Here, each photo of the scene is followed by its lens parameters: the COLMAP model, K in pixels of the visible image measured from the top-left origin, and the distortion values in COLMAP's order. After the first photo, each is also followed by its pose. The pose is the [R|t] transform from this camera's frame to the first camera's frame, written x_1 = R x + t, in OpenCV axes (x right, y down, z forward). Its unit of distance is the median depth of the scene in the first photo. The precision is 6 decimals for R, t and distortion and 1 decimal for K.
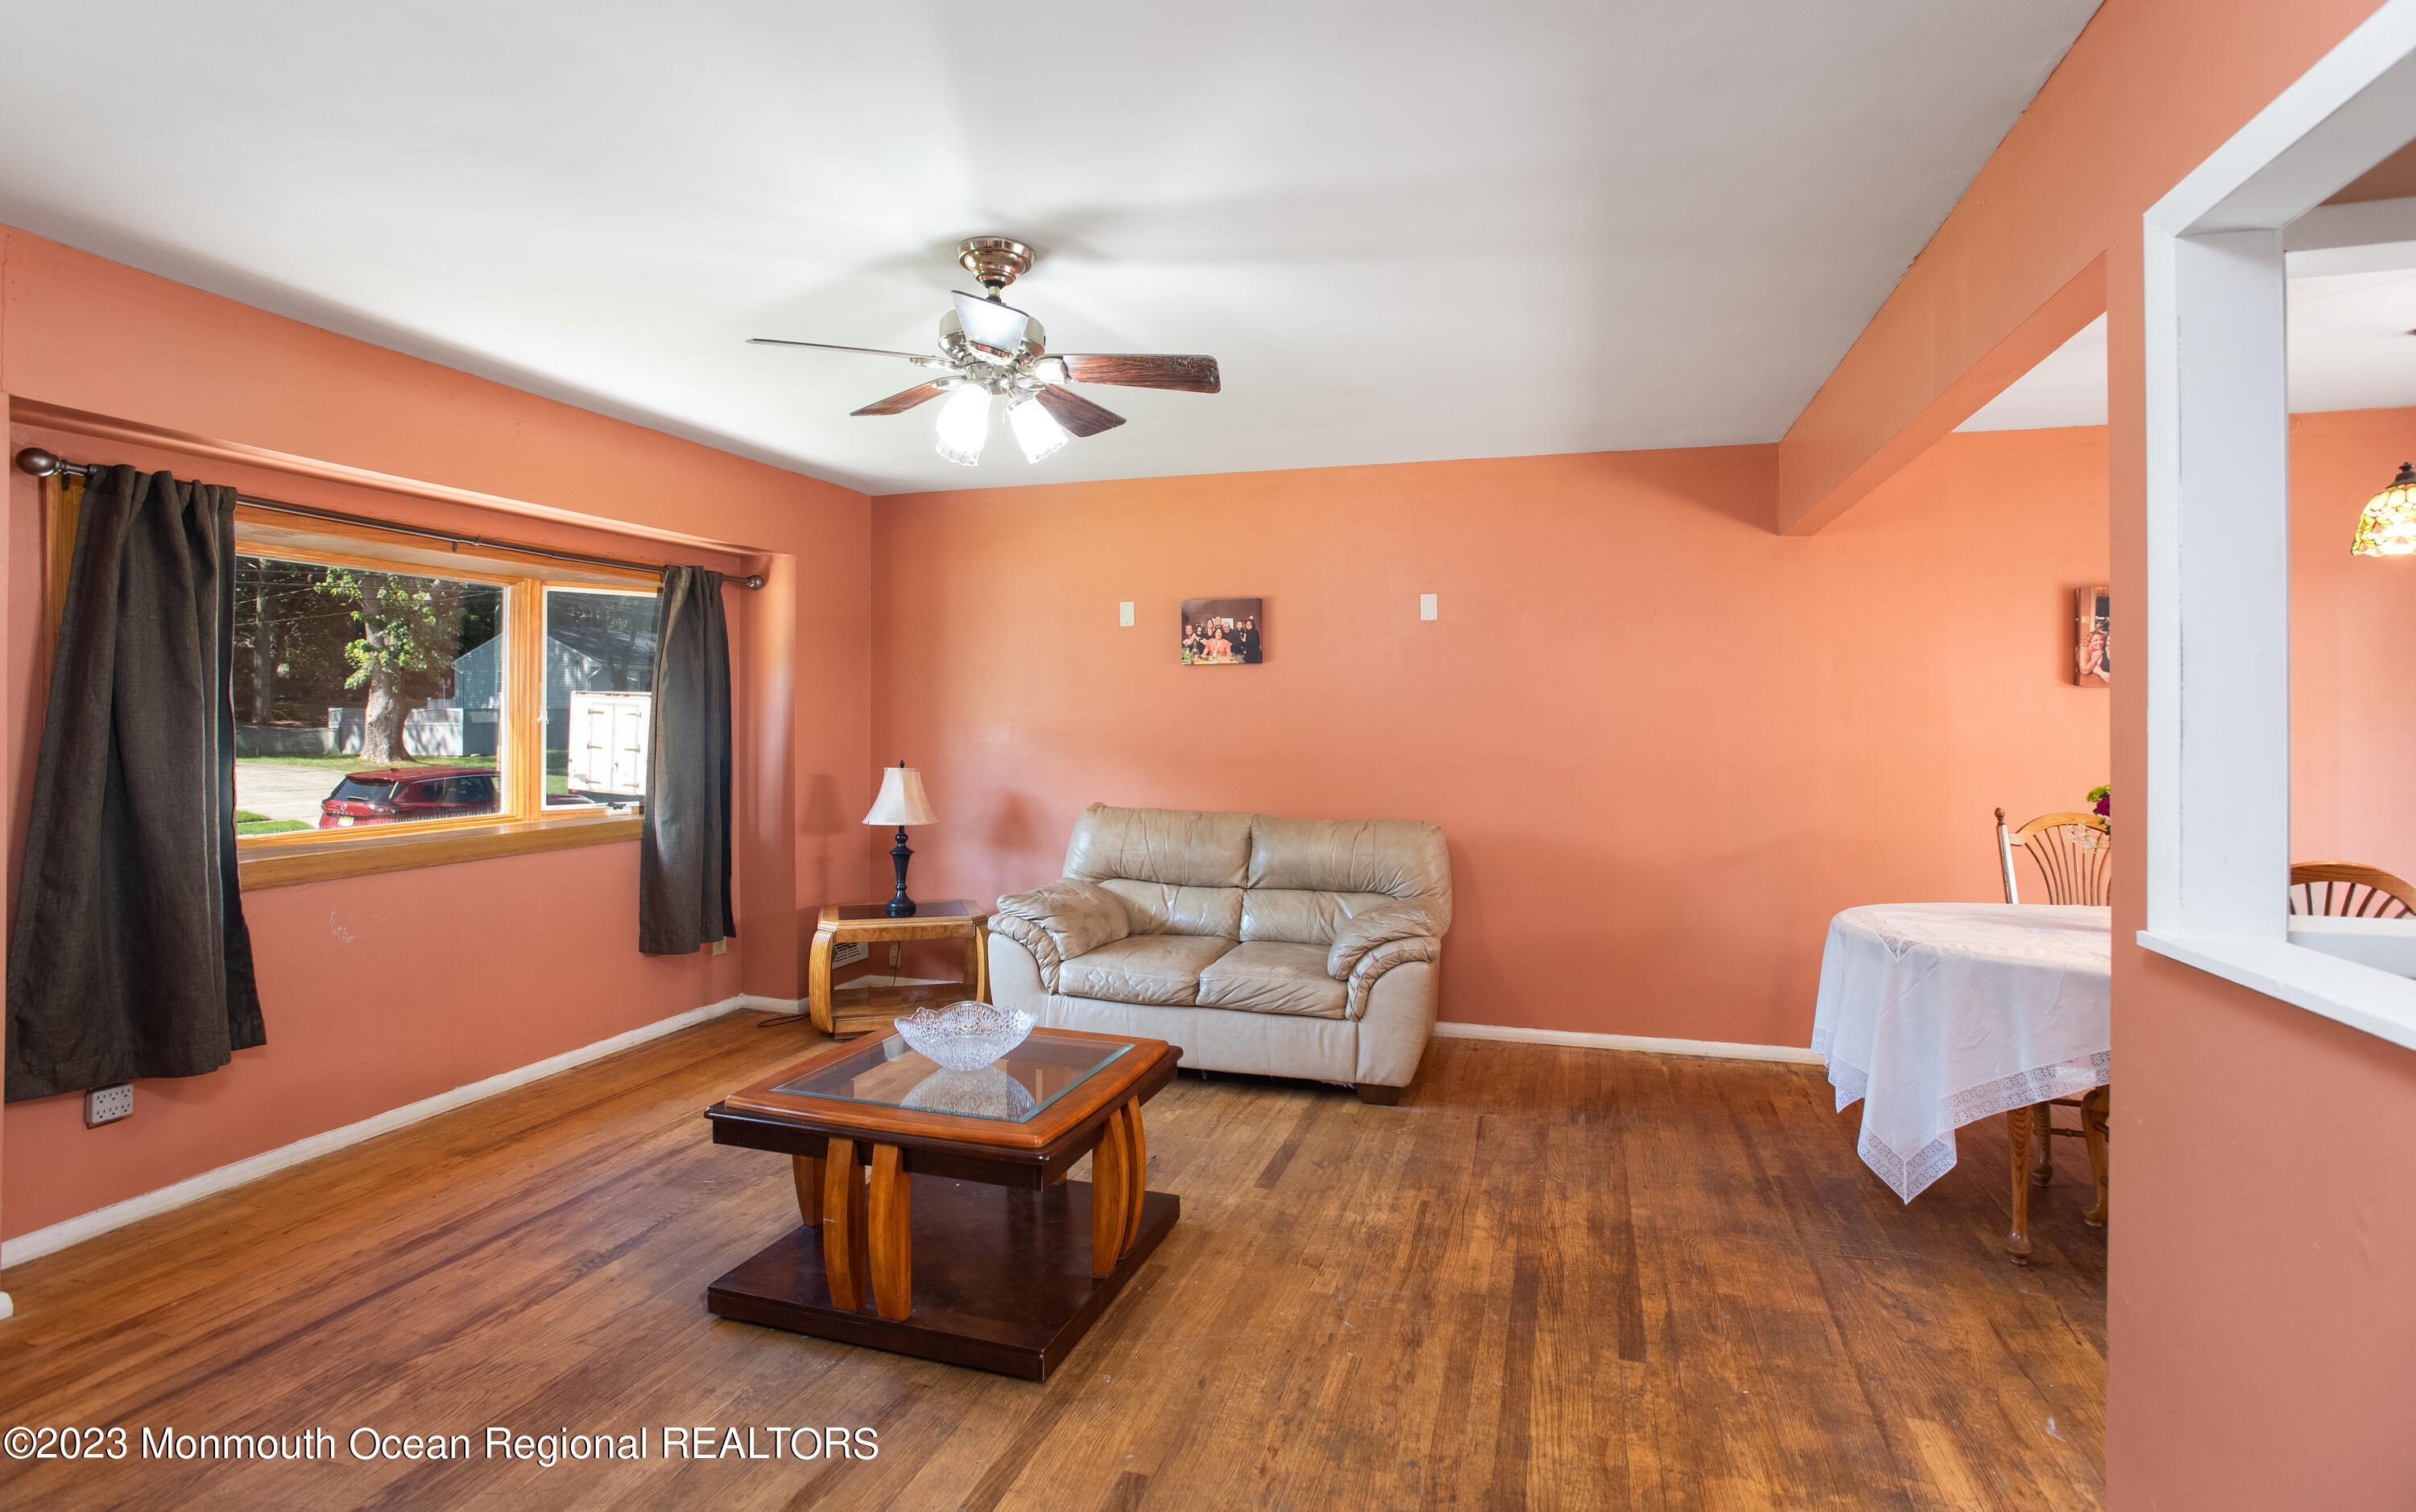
lens RADIAL K [[1184.7, 0, 1210.1], [0, 1184.7, 712.0], [0, 0, 1]] dist [-0.006354, -0.000676]
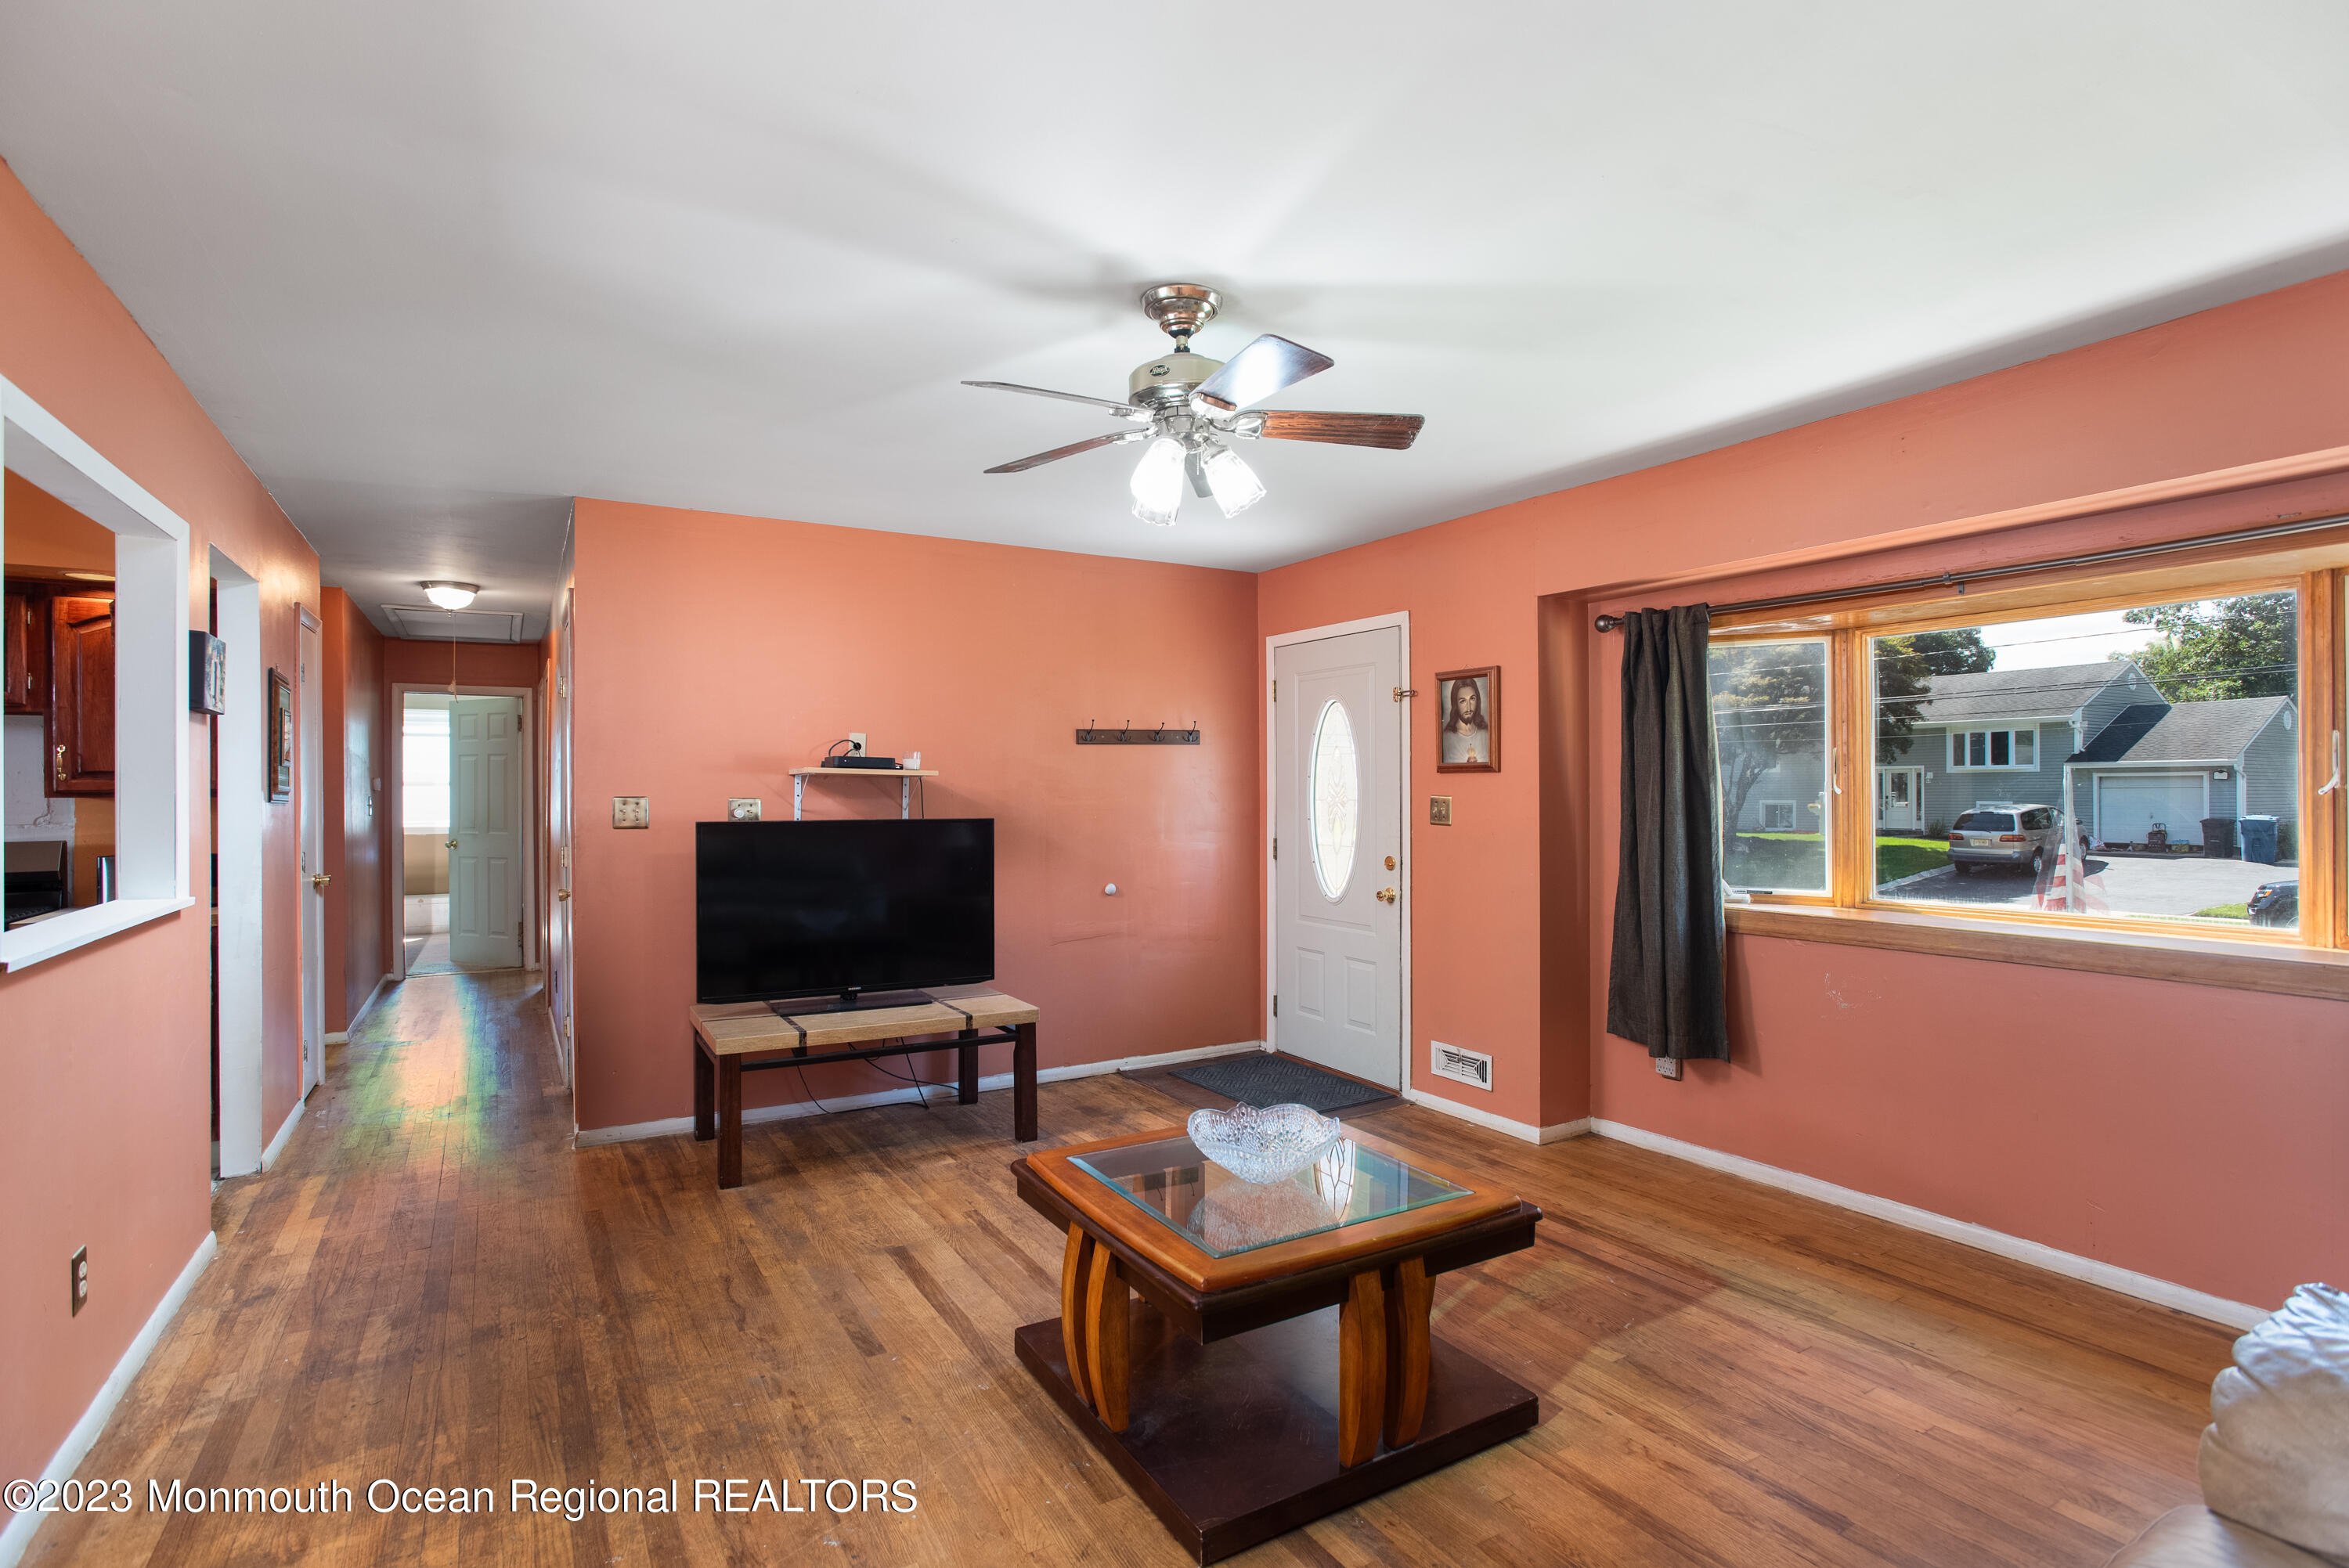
lens RADIAL K [[1129.7, 0, 1173.0], [0, 1129.7, 790.6], [0, 0, 1]] dist [-0.017215, 0.002734]
pose [[-0.675808, -0.001749, -0.737076, 0.507316], [0.004532, 0.999968, -0.006528, 0.013263], [0.737064, -0.007753, -0.675779, 1.646503]]
